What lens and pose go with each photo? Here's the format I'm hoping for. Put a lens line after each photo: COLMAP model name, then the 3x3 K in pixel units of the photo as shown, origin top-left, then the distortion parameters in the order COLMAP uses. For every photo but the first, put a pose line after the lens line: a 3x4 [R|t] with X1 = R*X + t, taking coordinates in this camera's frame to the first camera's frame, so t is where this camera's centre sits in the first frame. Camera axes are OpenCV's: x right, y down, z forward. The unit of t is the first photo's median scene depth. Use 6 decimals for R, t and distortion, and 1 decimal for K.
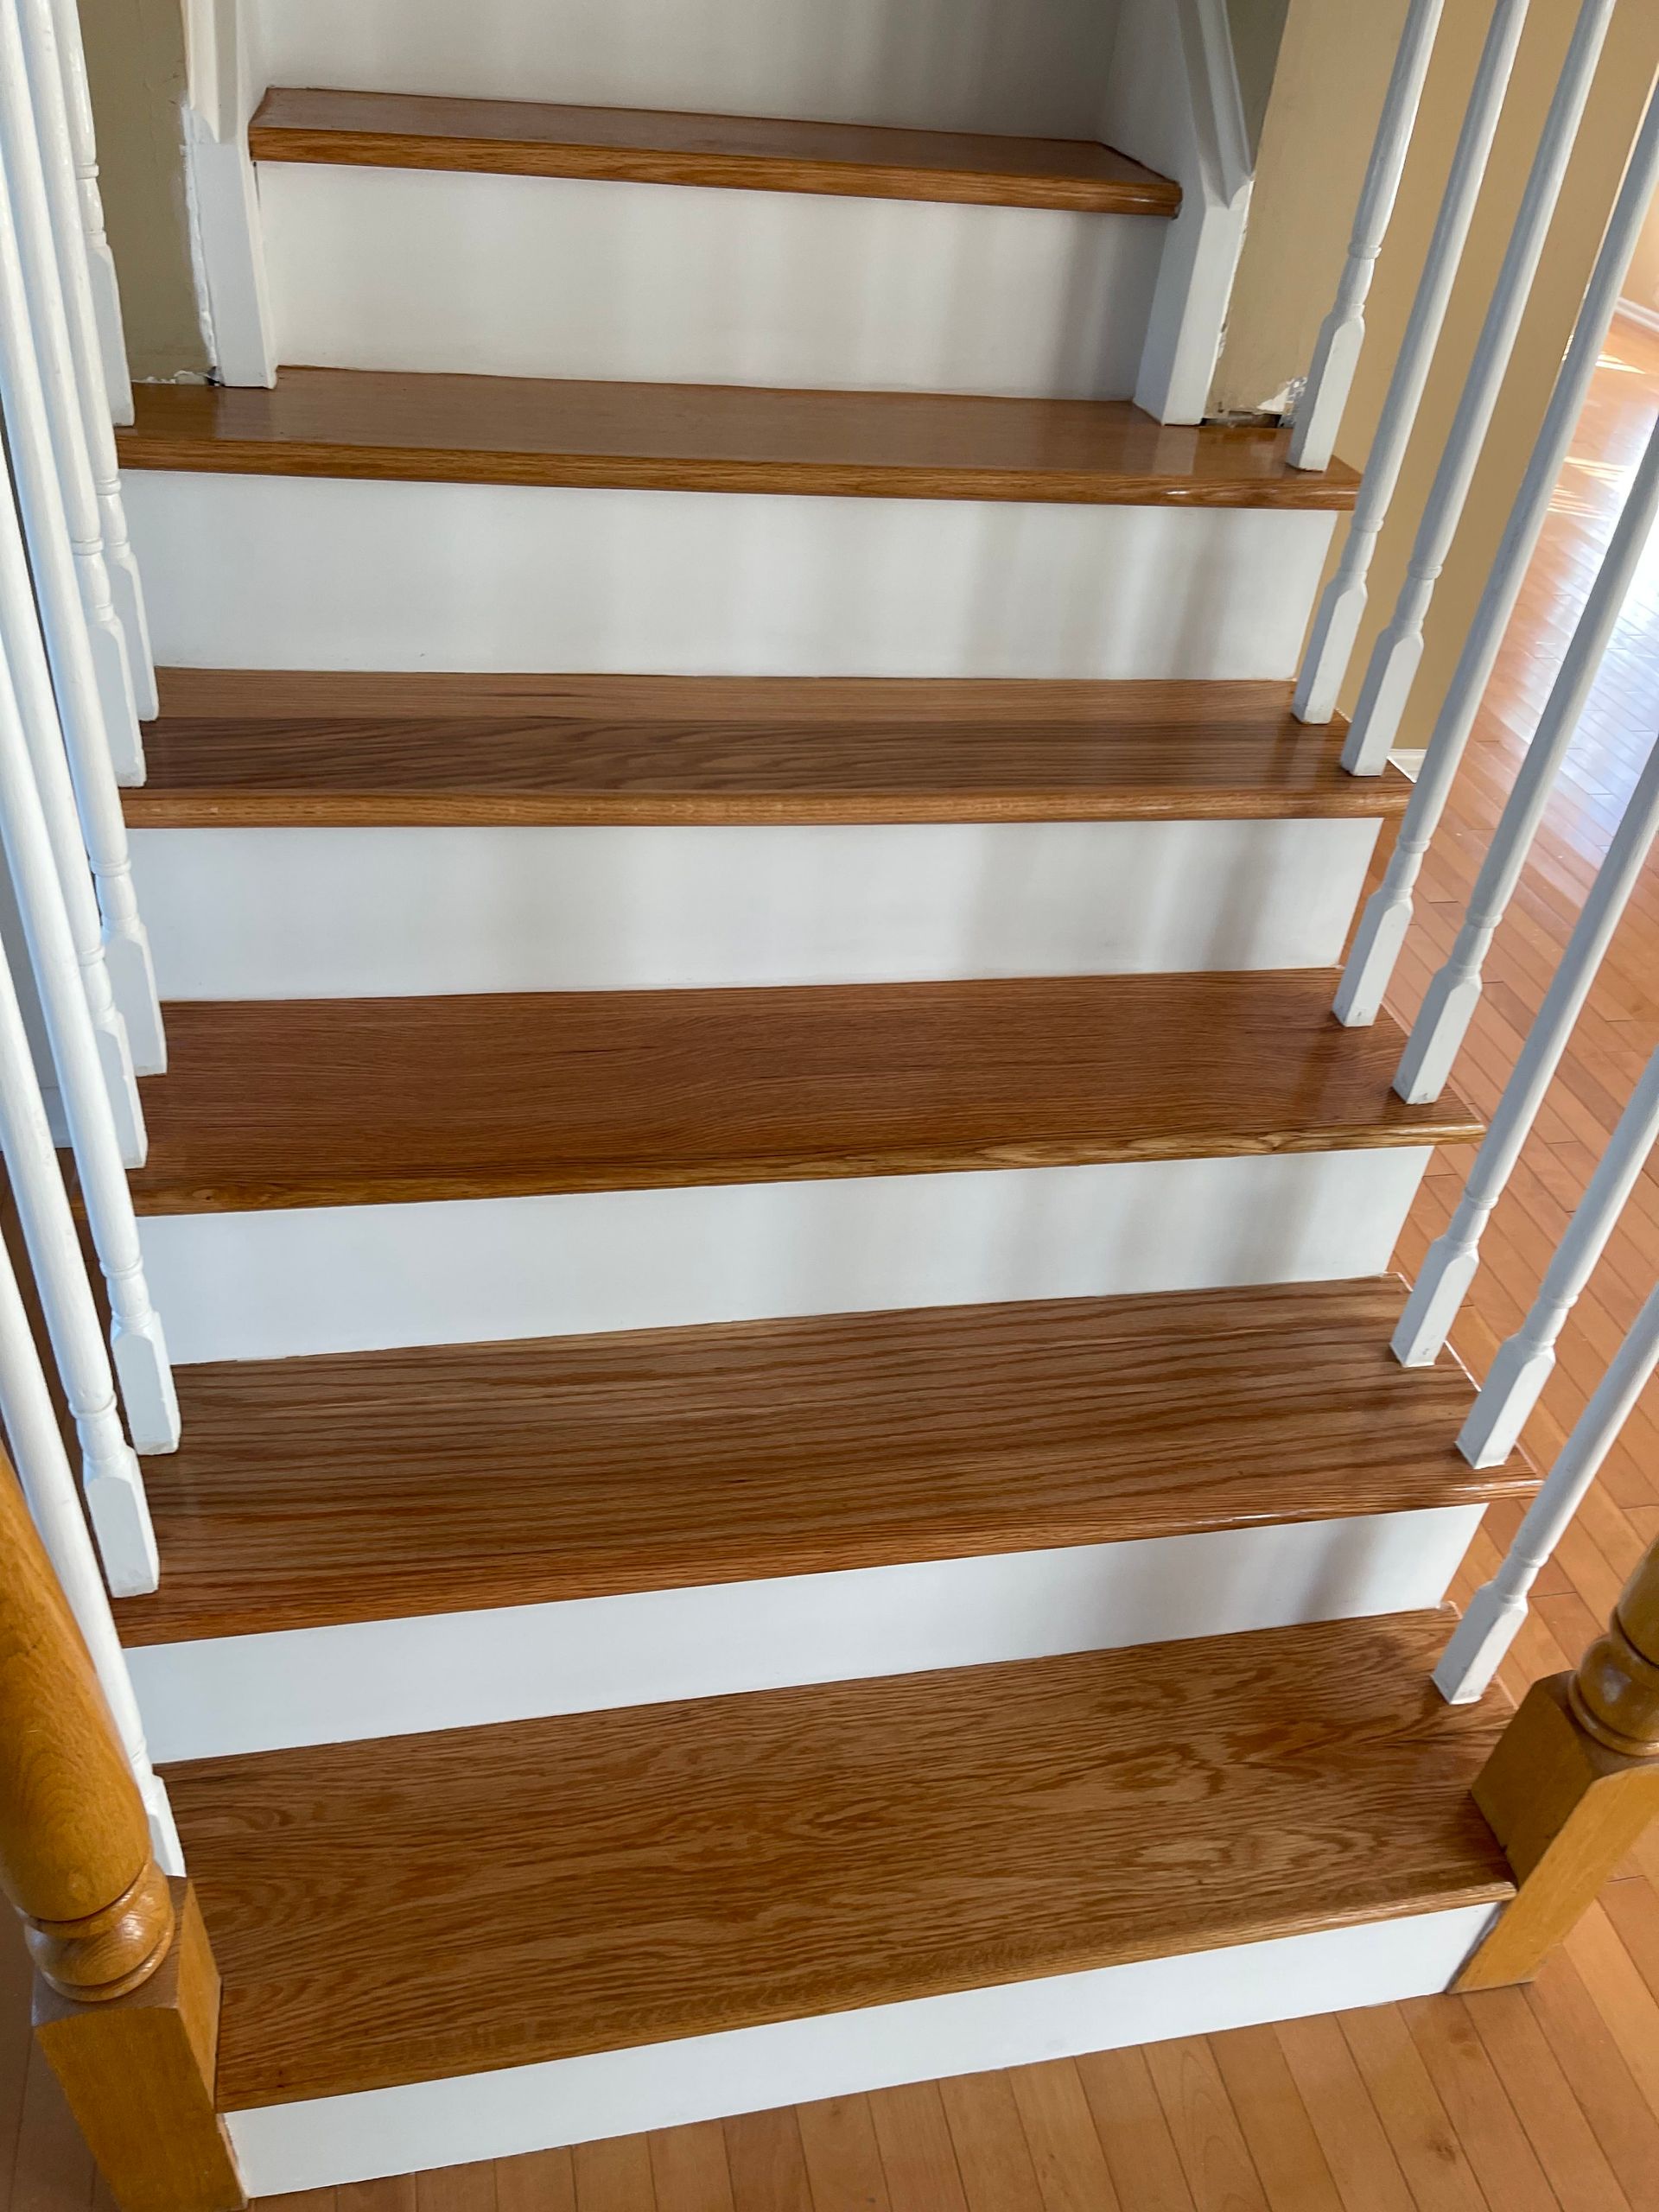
lens RADIAL K [[1673.4, 0, 814.0], [0, 1673.4, 1118.3], [0, 0, 1]] dist [0.046864, -0.044454]
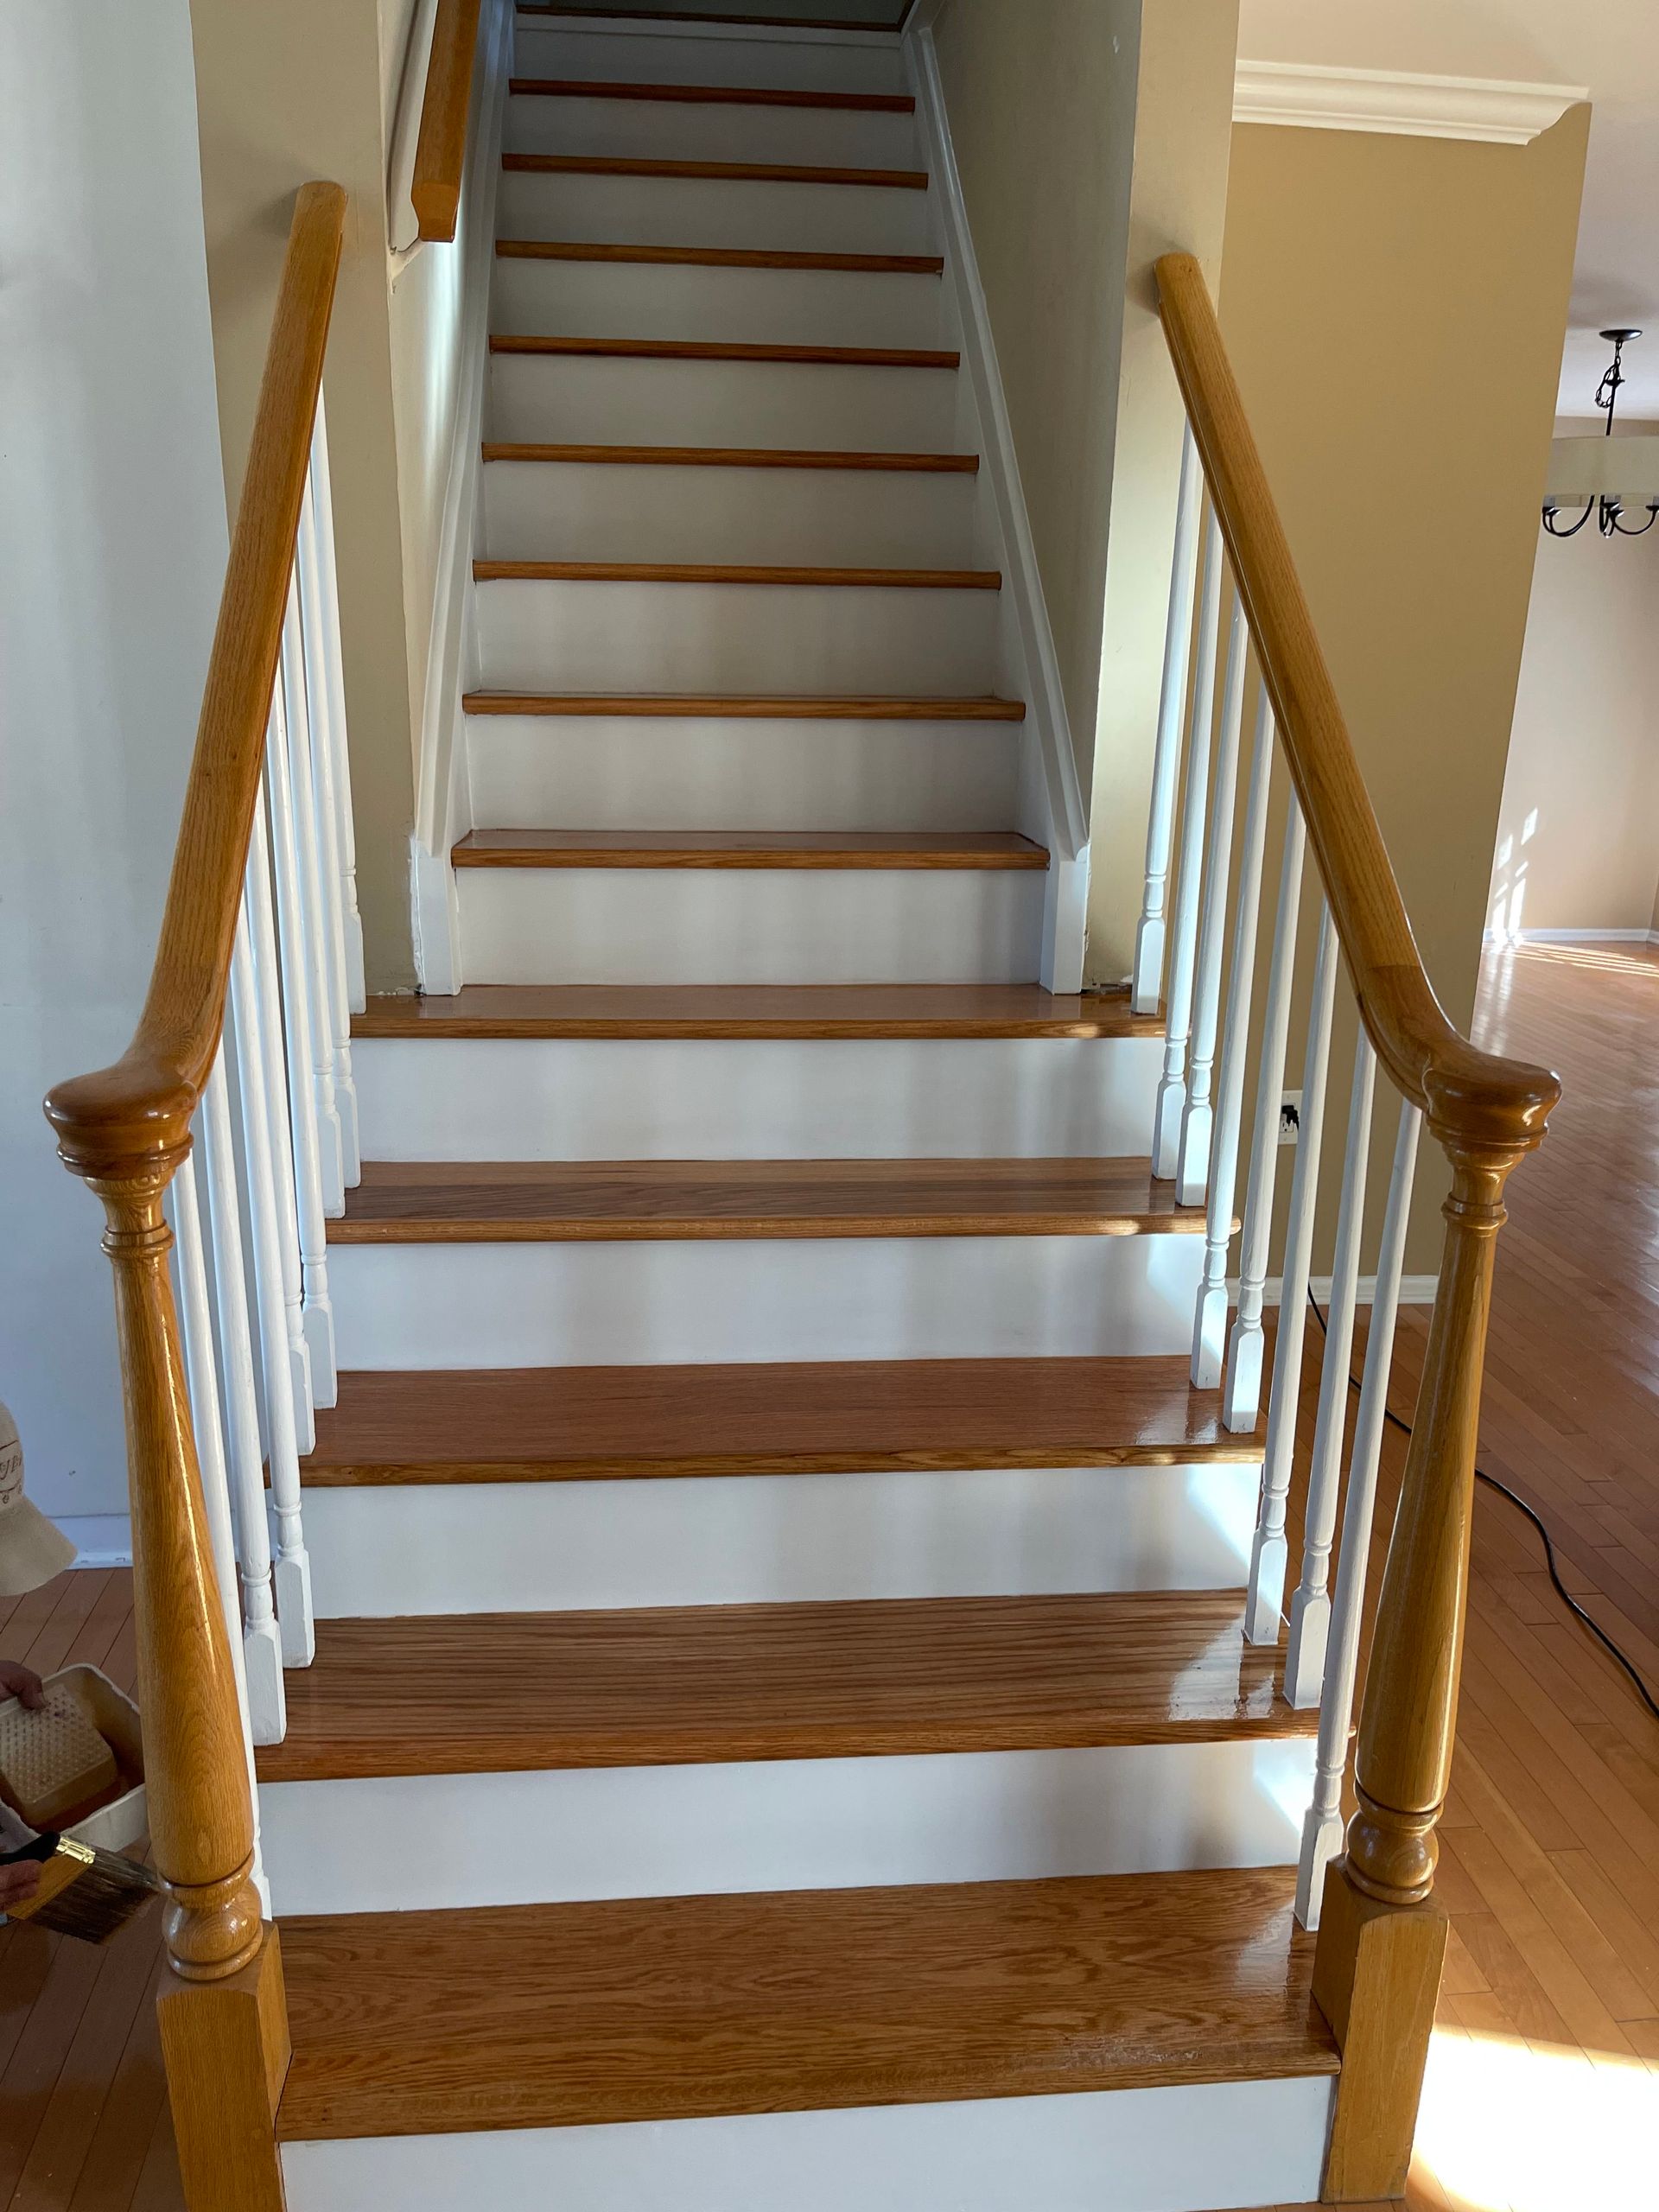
lens RADIAL K [[1673.4, 0, 841.0], [0, 1673.4, 1112.3], [0, 0, 1]] dist [0.046864, -0.044454]
pose [[0.993185, -0.043076, -0.108295, 0.218381], [-0.000546, 0.927461, -0.373918, 0.275641], [0.116546, 0.371429, 0.921117, -0.385858]]
